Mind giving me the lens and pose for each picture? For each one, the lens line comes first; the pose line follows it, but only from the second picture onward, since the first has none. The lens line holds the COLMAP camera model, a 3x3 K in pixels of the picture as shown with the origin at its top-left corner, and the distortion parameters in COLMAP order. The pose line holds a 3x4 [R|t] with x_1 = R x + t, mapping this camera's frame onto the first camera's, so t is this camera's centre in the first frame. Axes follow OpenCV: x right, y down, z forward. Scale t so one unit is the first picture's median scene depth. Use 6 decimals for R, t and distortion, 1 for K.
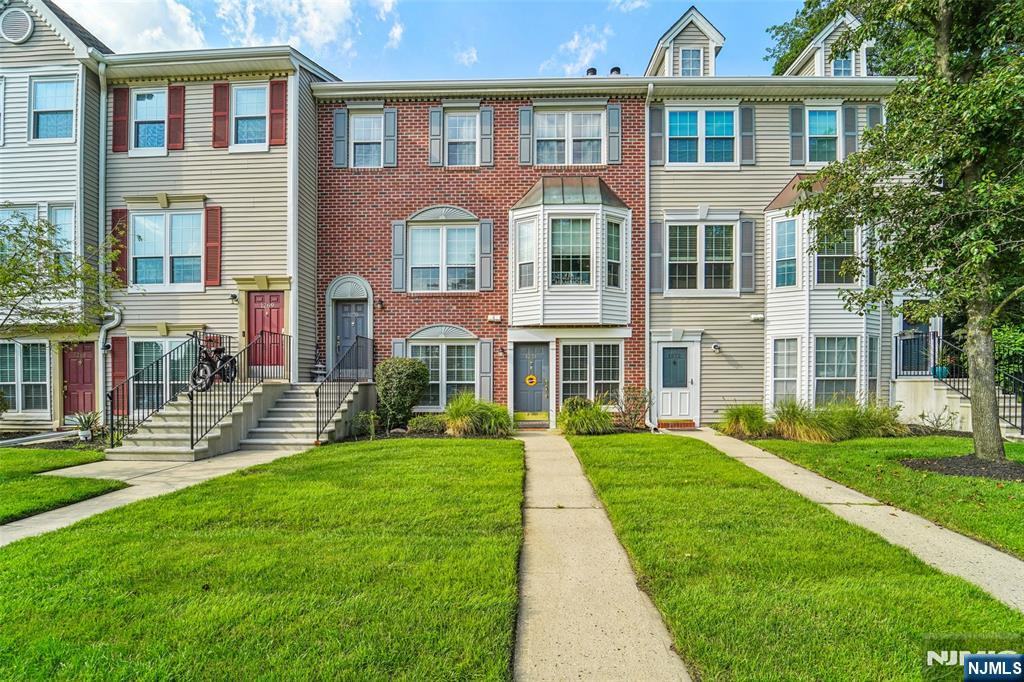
lens RADIAL K [[438.6, 0, 511.0], [0, 438.6, 392.6], [0, 0, 1]] dist [-0.001408, -0.000849]
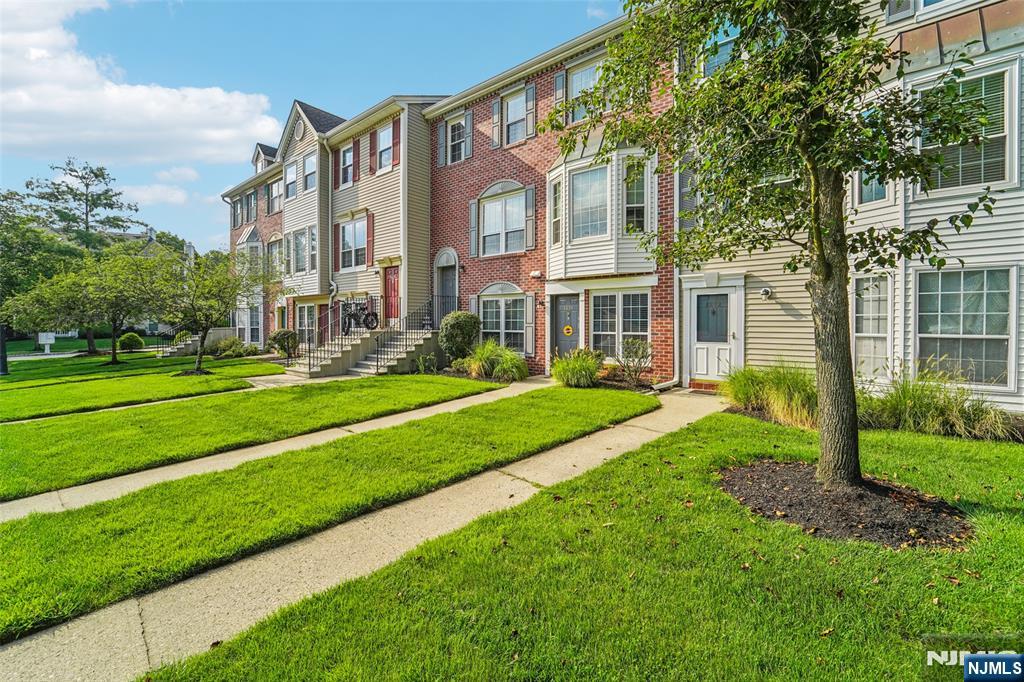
lens RADIAL K [[427.9, 0, 515.4], [0, 427.9, 332.3], [0, 0, 1]] dist [-0.001019, -0.000288]
pose [[0.794067, 0.019028, -0.607532, 0.586454], [-0.018616, 0.999802, 0.006981, -0.029773], [0.607545, 0.005766, 0.794264, 0.117314]]
